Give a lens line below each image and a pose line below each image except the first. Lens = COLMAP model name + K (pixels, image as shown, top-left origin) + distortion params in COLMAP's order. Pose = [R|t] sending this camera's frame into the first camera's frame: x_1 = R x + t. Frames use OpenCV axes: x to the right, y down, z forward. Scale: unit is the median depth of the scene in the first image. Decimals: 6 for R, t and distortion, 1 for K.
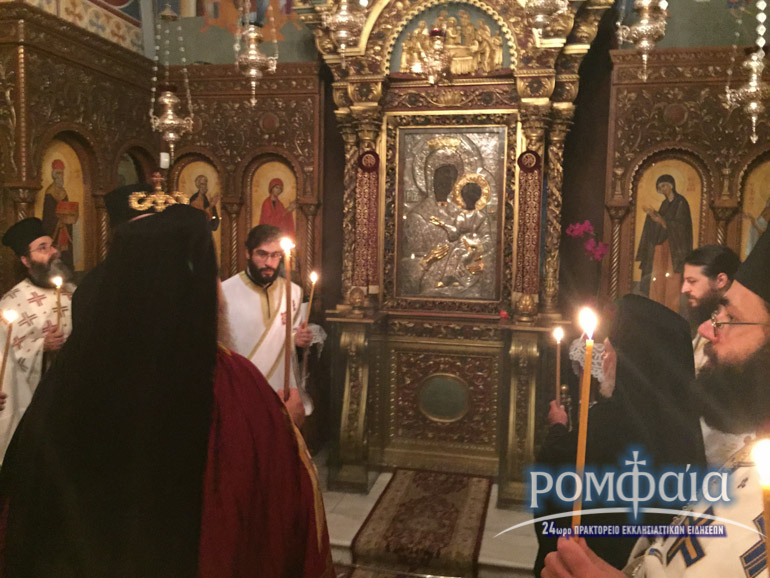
lens RADIAL K [[653.4, 0, 391.4], [0, 653.4, 289.9], [0, 0, 1]] dist [0.051179, -0.015713]
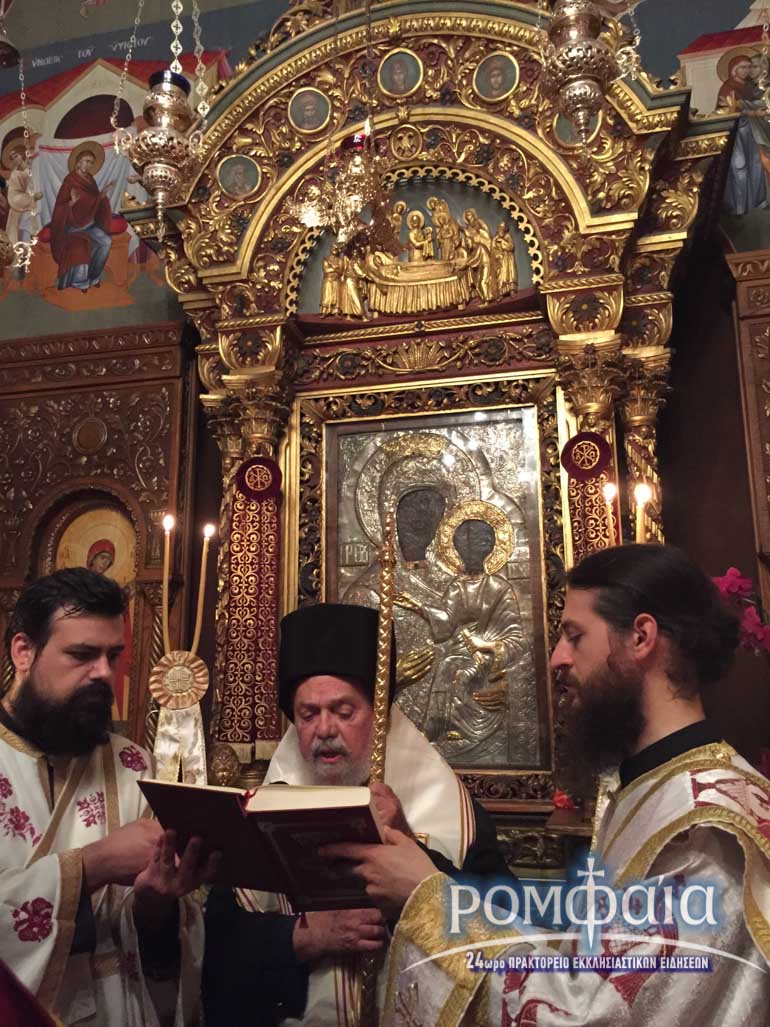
lens RADIAL K [[871.4, 0, 389.5], [0, 871.4, 522.1], [0, 0, 1]] dist [0.051179, -0.015713]
pose [[0.999159, -0.032654, -0.024782, 0.078795], [0.024059, 0.956589, -0.290445, 0.026787], [0.033190, 0.289605, 0.956571, 0.390630]]
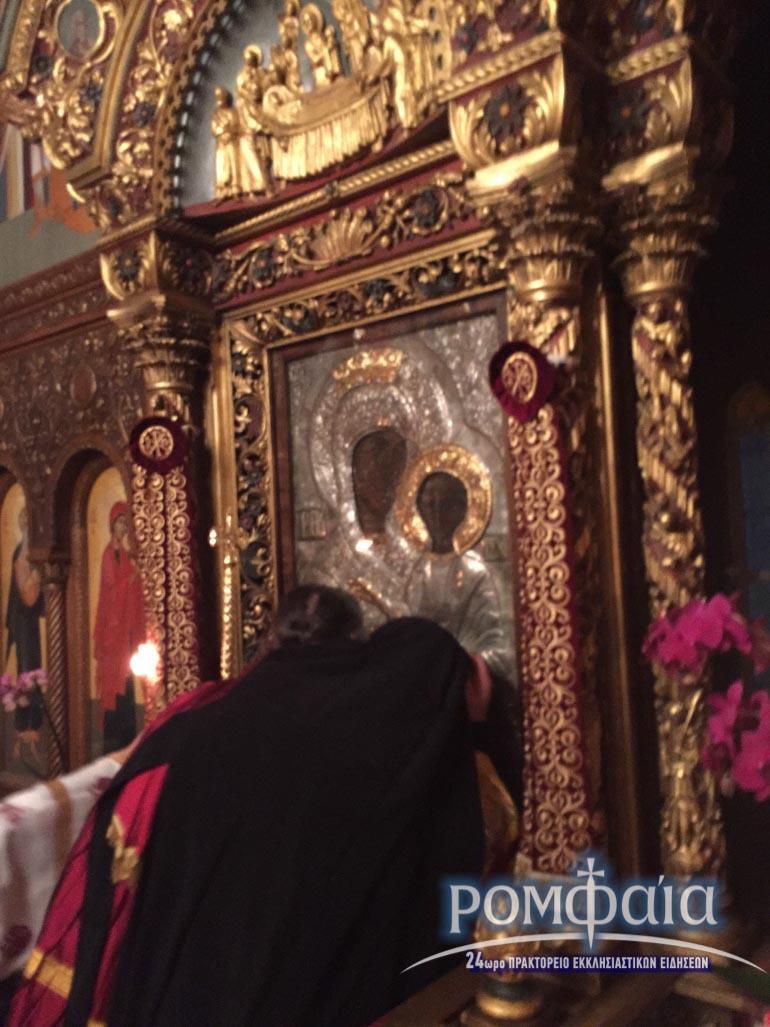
lens RADIAL K [[871.4, 0, 390.2], [0, 871.4, 523.4], [0, 0, 1]] dist [0.051179, -0.015713]
pose [[0.889898, -0.072525, -0.450357, 0.309170], [0.020135, 0.992563, -0.120055, -0.088756], [0.455715, 0.097769, 0.884740, 0.624159]]
